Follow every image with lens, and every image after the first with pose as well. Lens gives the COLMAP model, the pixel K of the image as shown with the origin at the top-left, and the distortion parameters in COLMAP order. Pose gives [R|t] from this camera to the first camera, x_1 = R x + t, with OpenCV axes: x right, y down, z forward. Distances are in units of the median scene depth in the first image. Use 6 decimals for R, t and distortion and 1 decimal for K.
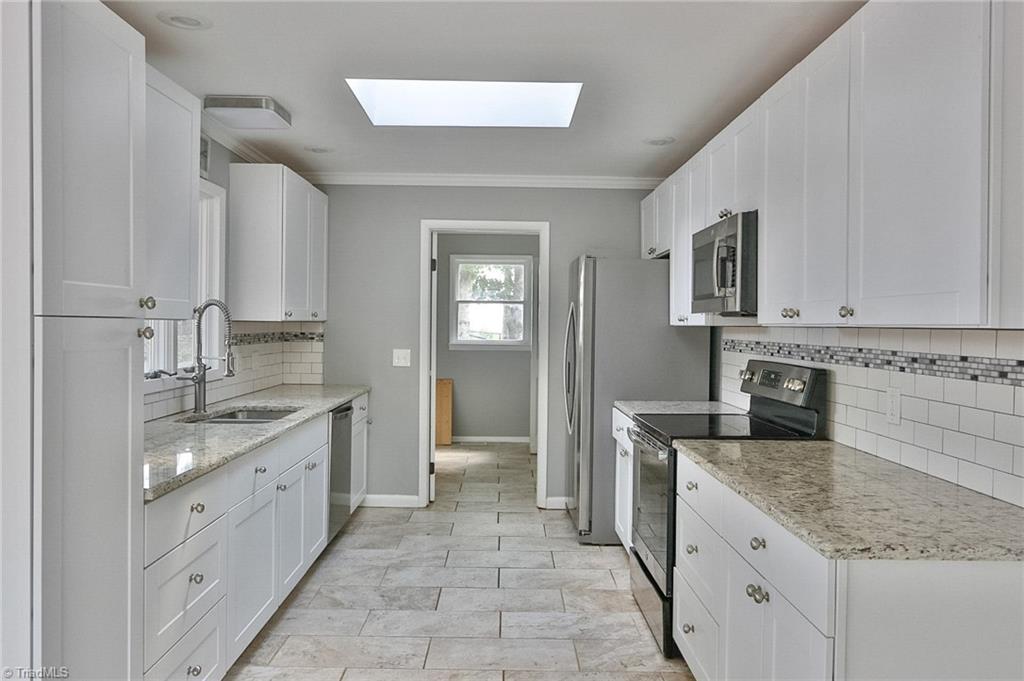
lens RADIAL K [[728.3, 0, 510.5], [0, 728.3, 336.2], [0, 0, 1]] dist [-0.009150, 0.003003]
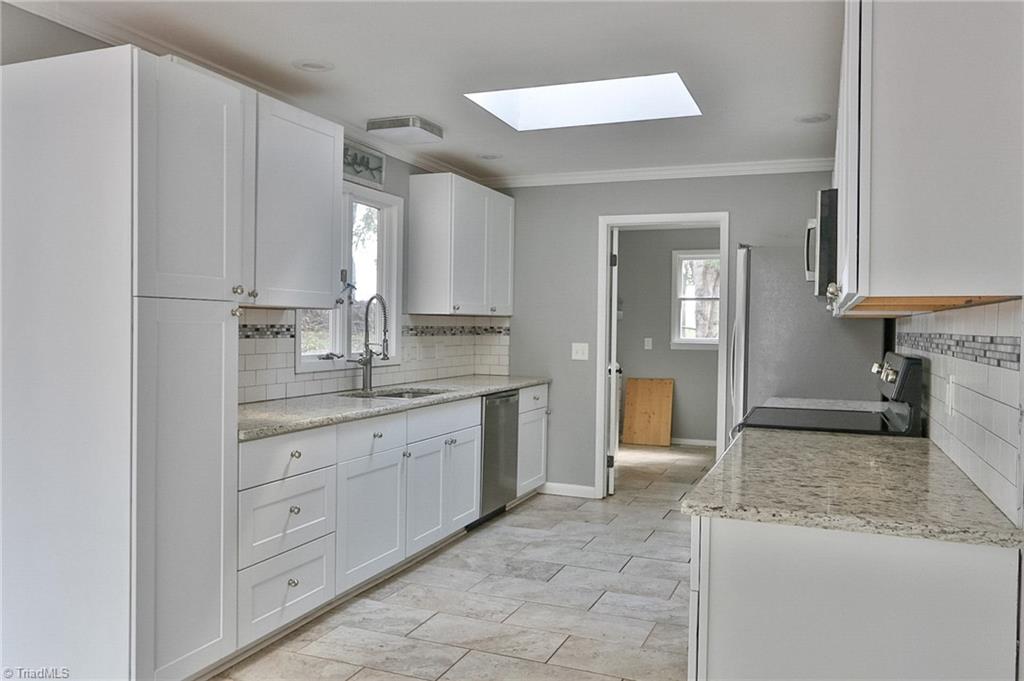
lens RADIAL K [[764.1, 0, 513.3], [0, 764.1, 339.1], [0, 0, 1]] dist [-0.014133, 0.000890]
pose [[0.928088, 0.007467, -0.372285, 0.229192], [-0.008479, 0.999963, -0.001081, 0.019455], [0.372264, 0.004160, 0.928118, -0.049428]]
